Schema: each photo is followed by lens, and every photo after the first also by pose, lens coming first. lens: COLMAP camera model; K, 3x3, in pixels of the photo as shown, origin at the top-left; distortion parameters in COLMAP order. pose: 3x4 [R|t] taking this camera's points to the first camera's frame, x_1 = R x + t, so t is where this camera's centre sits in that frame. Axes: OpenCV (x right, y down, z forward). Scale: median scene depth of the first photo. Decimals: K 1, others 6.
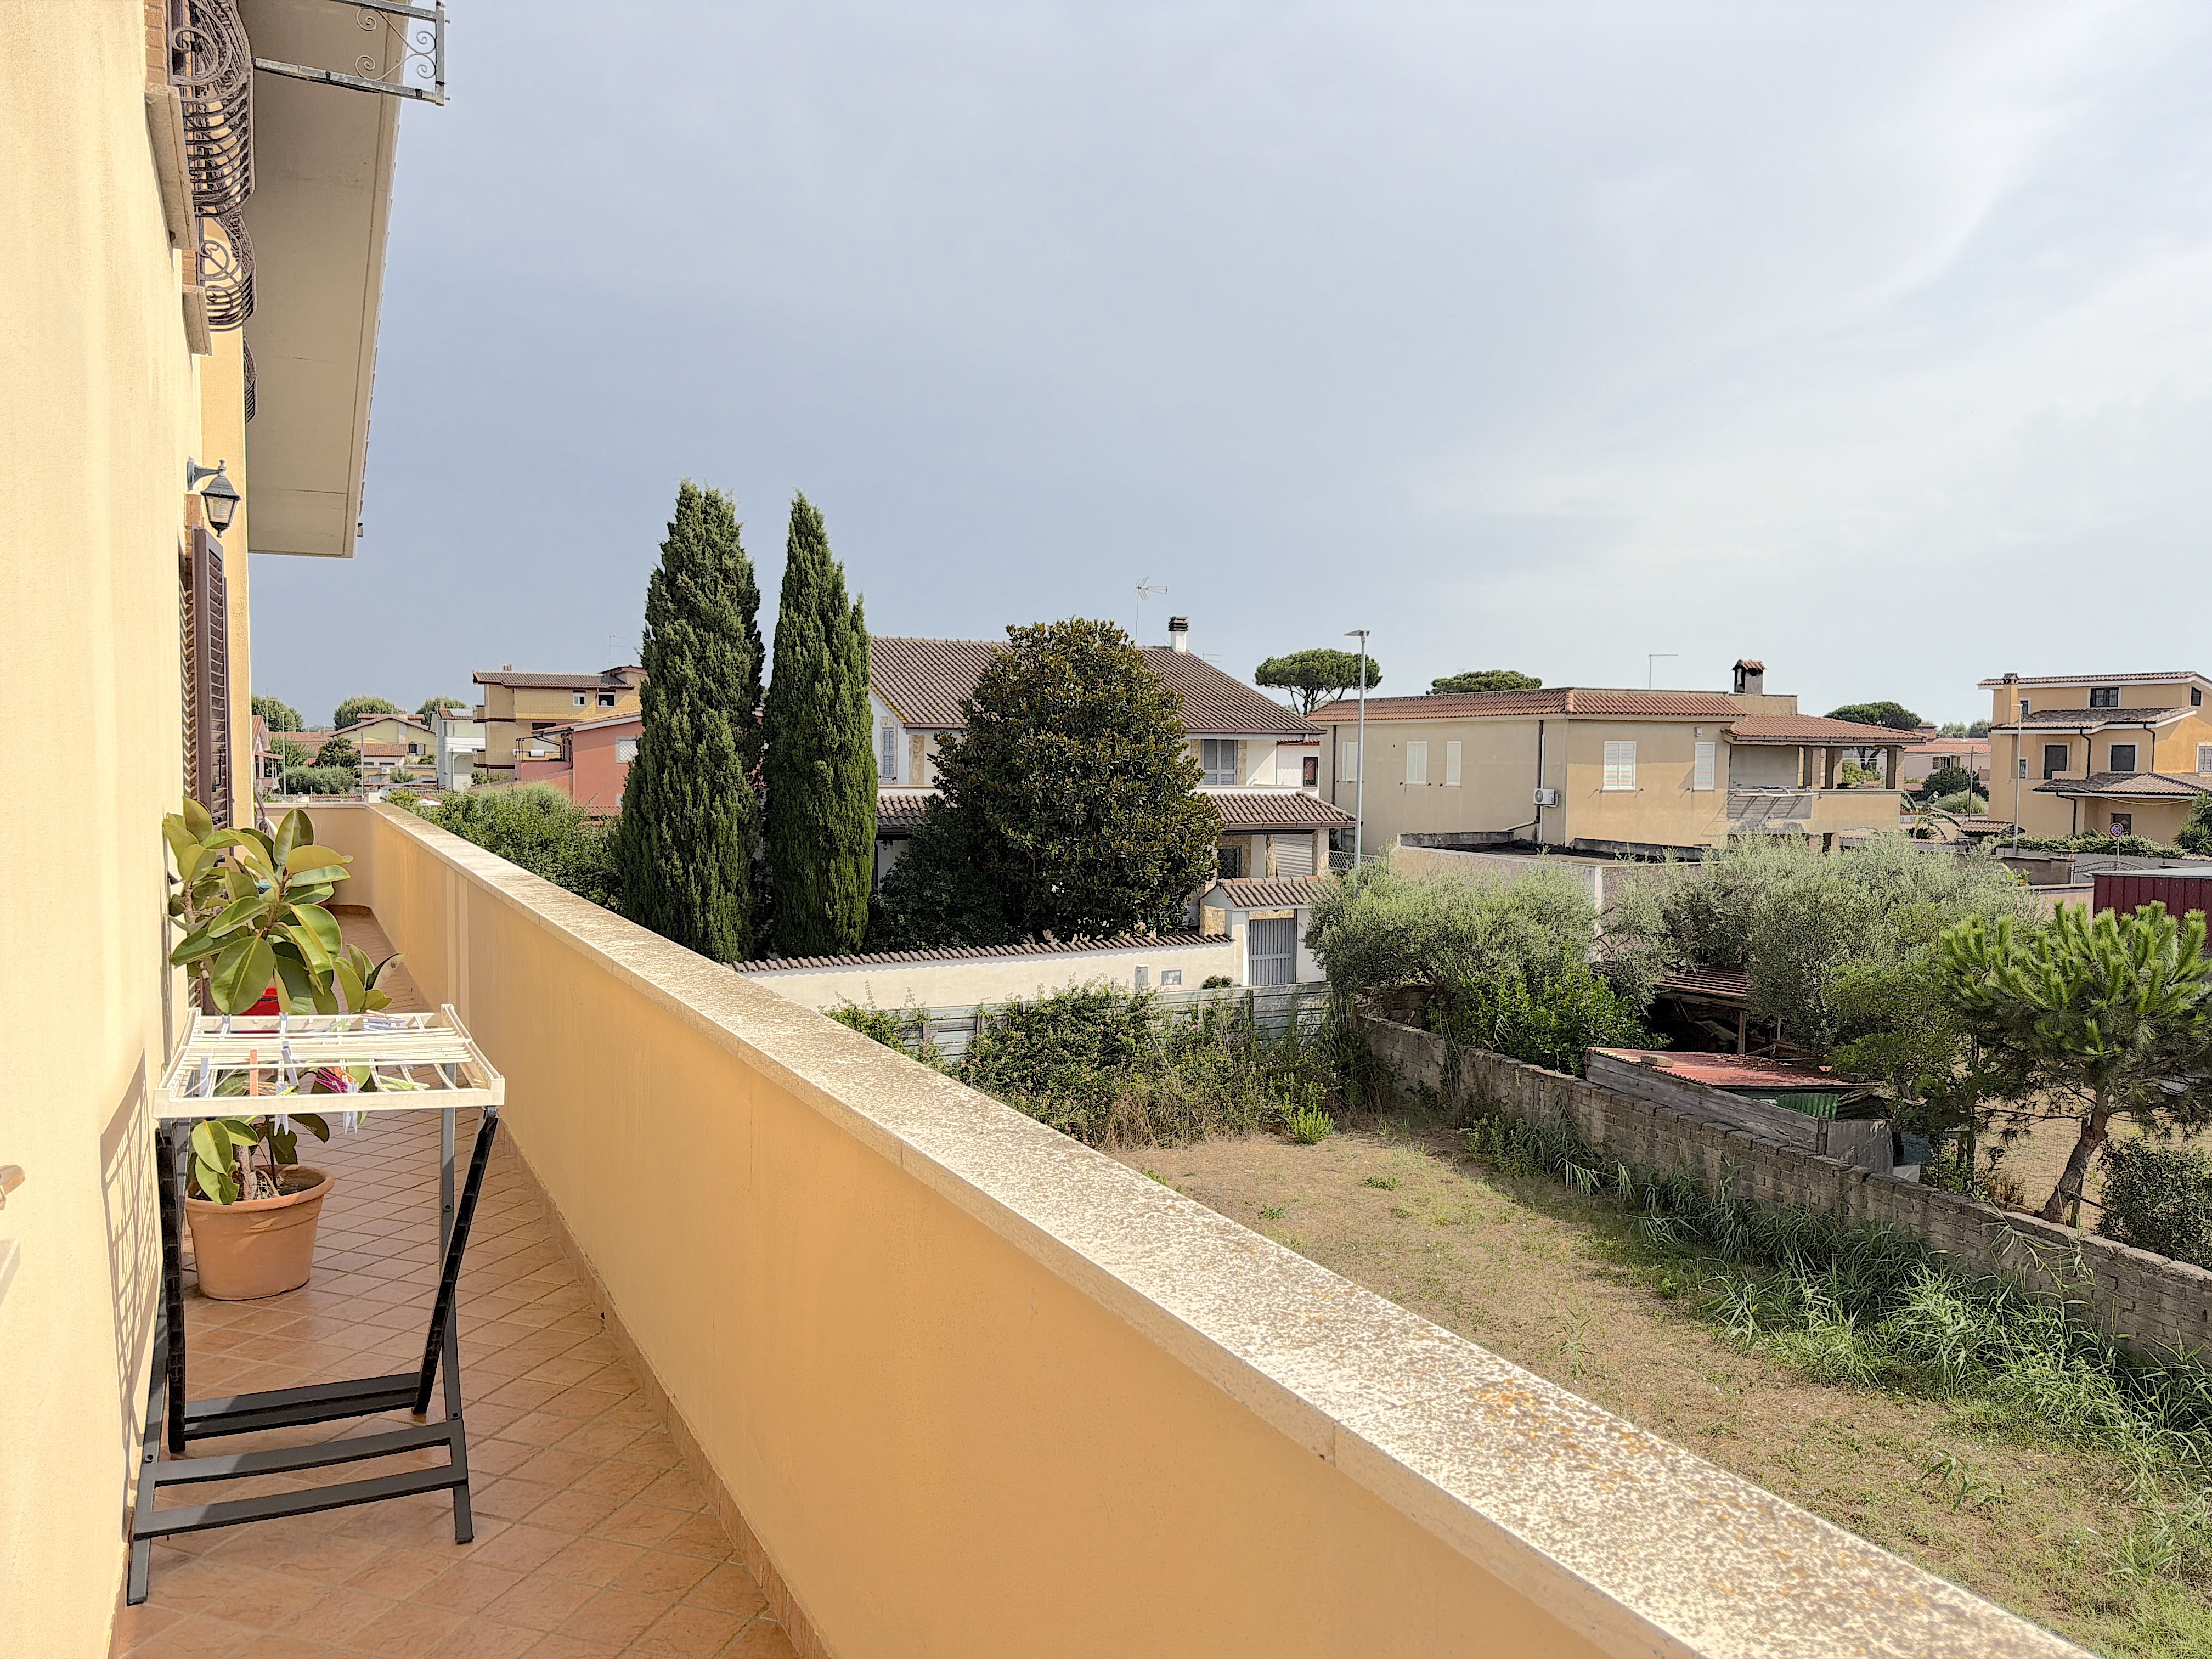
lens RADIAL K [[1554.2, 0, 1106.3], [0, 1554.2, 833.7], [0, 0, 1]] dist [0.071479, -0.095466]
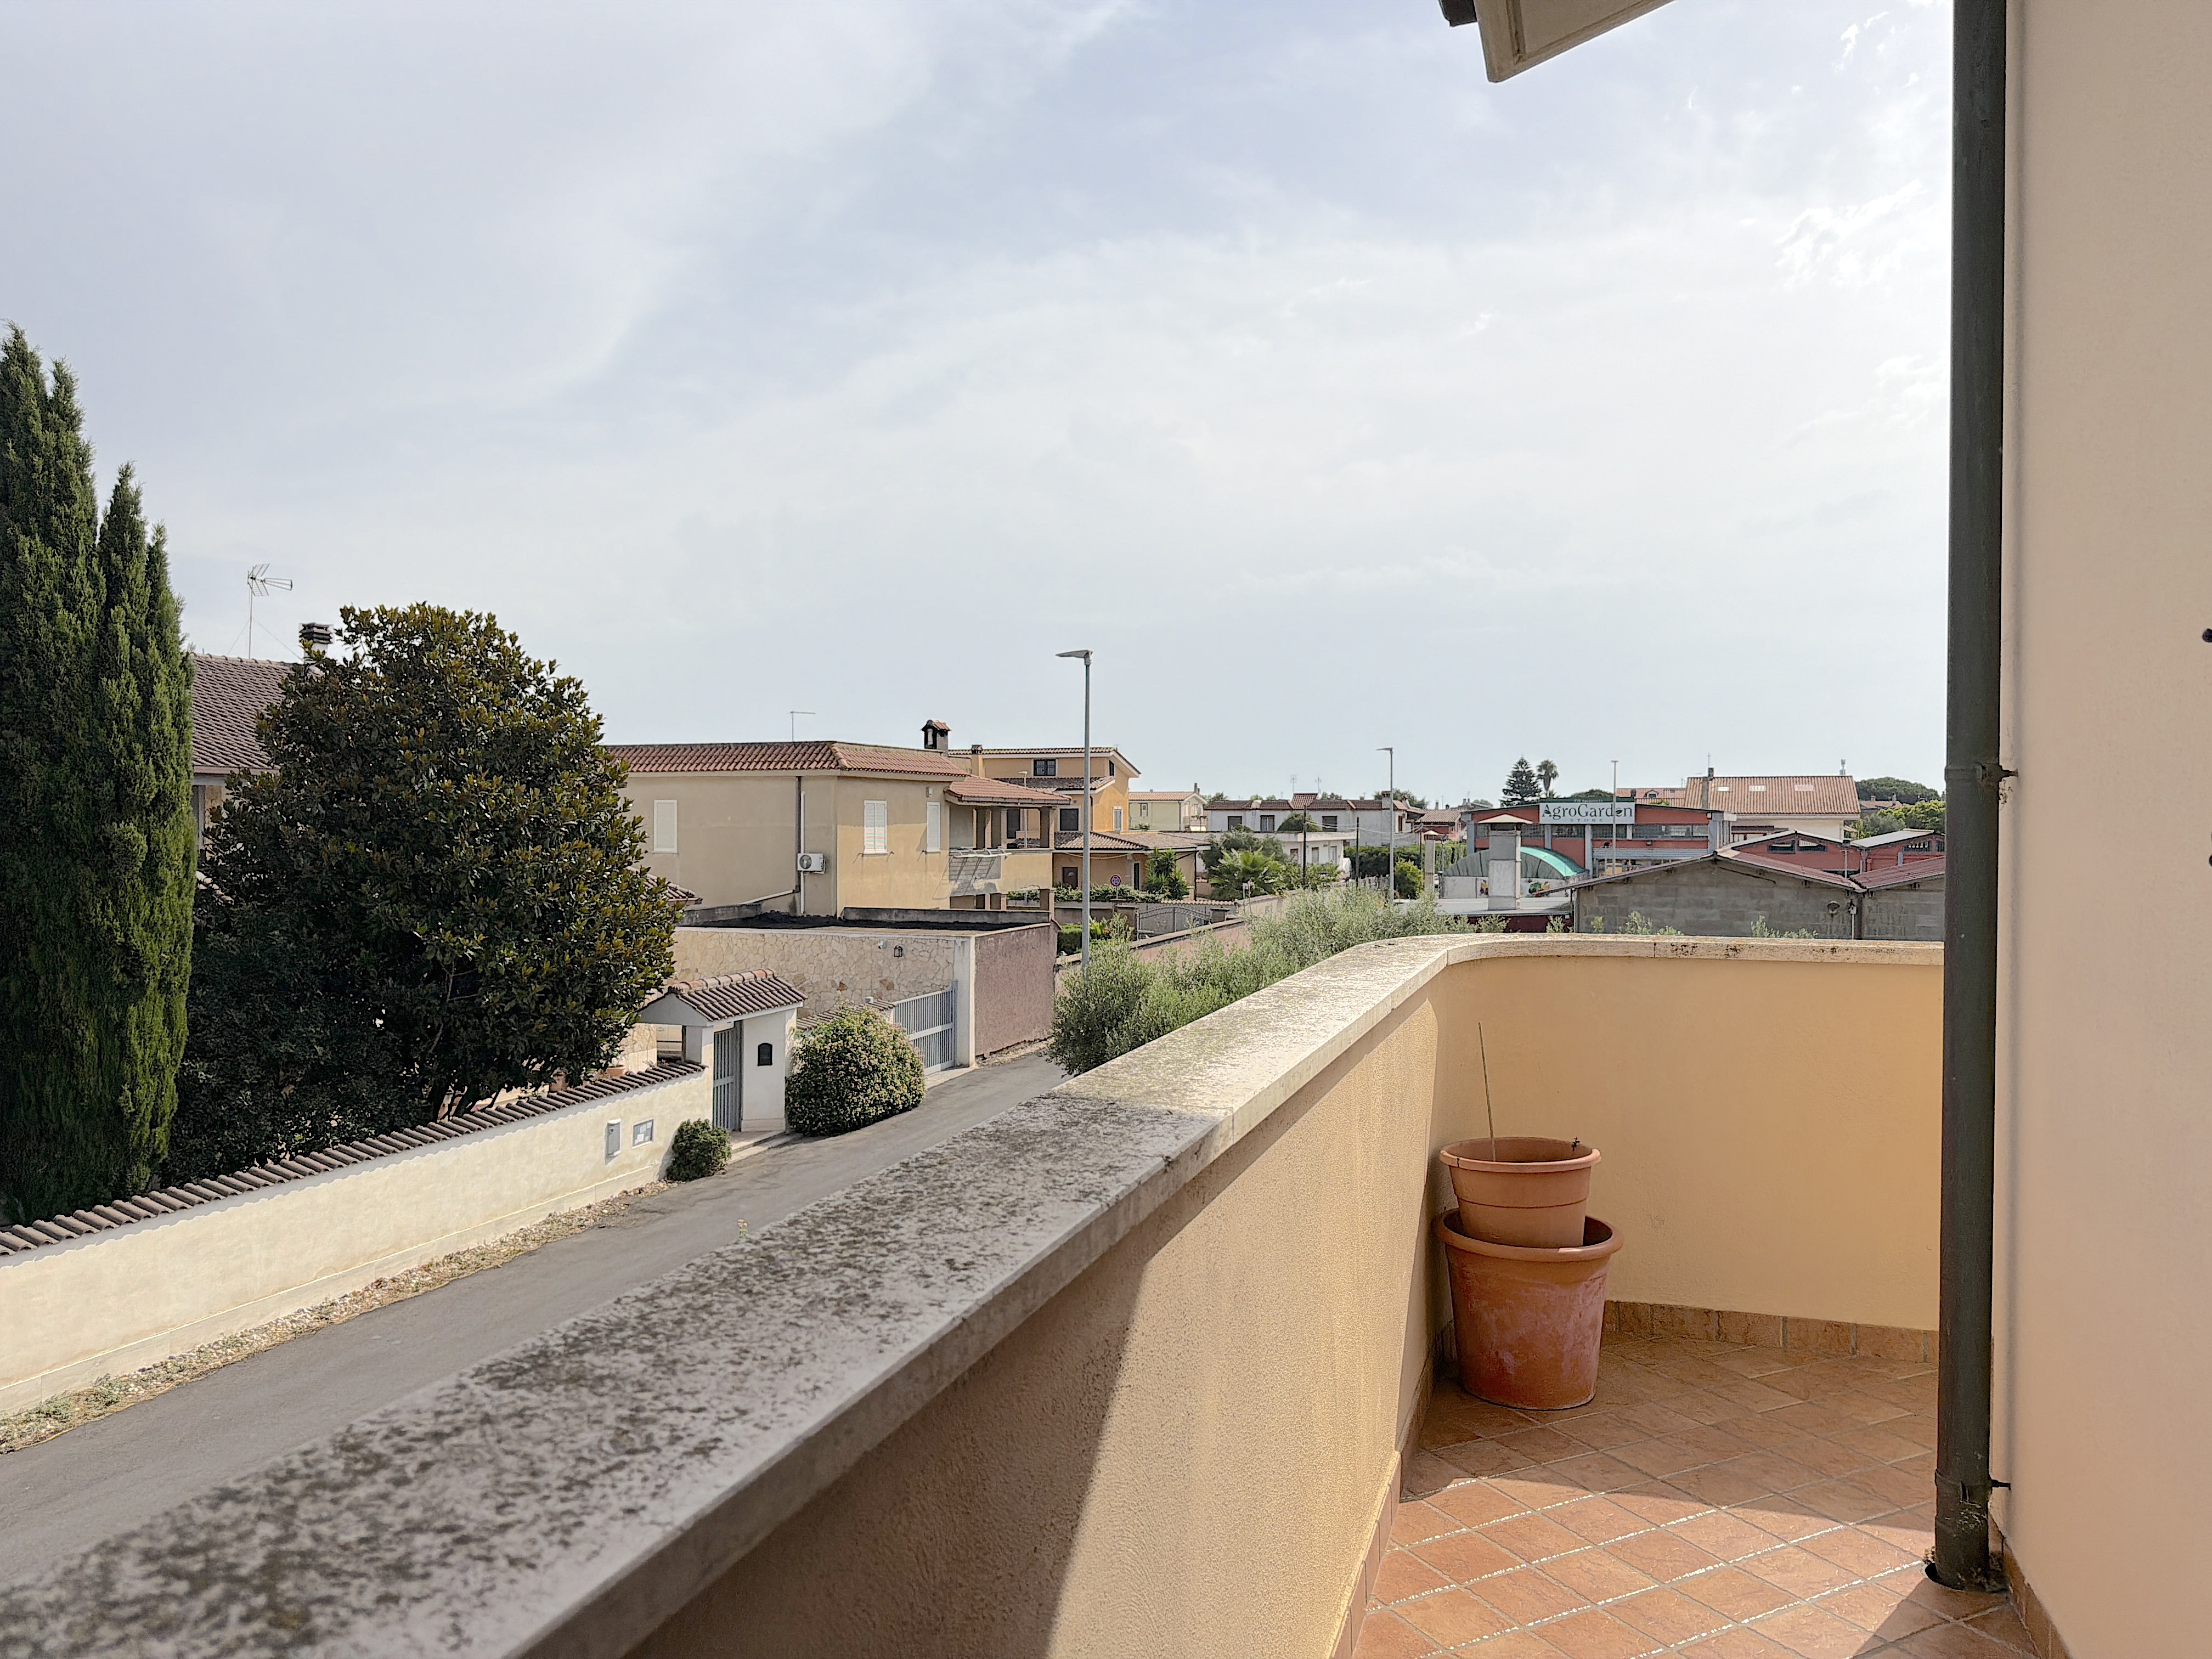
lens RADIAL K [[1554.2, 0, 1107.7], [0, 1554.2, 825.9], [0, 0, 1]] dist [0.071479, -0.095466]
pose [[0.671533, -0.006038, 0.740950, -0.260078], [0.041192, 0.998725, -0.029194, -0.011473], [-0.739829, 0.050126, 0.670925, 0.277011]]
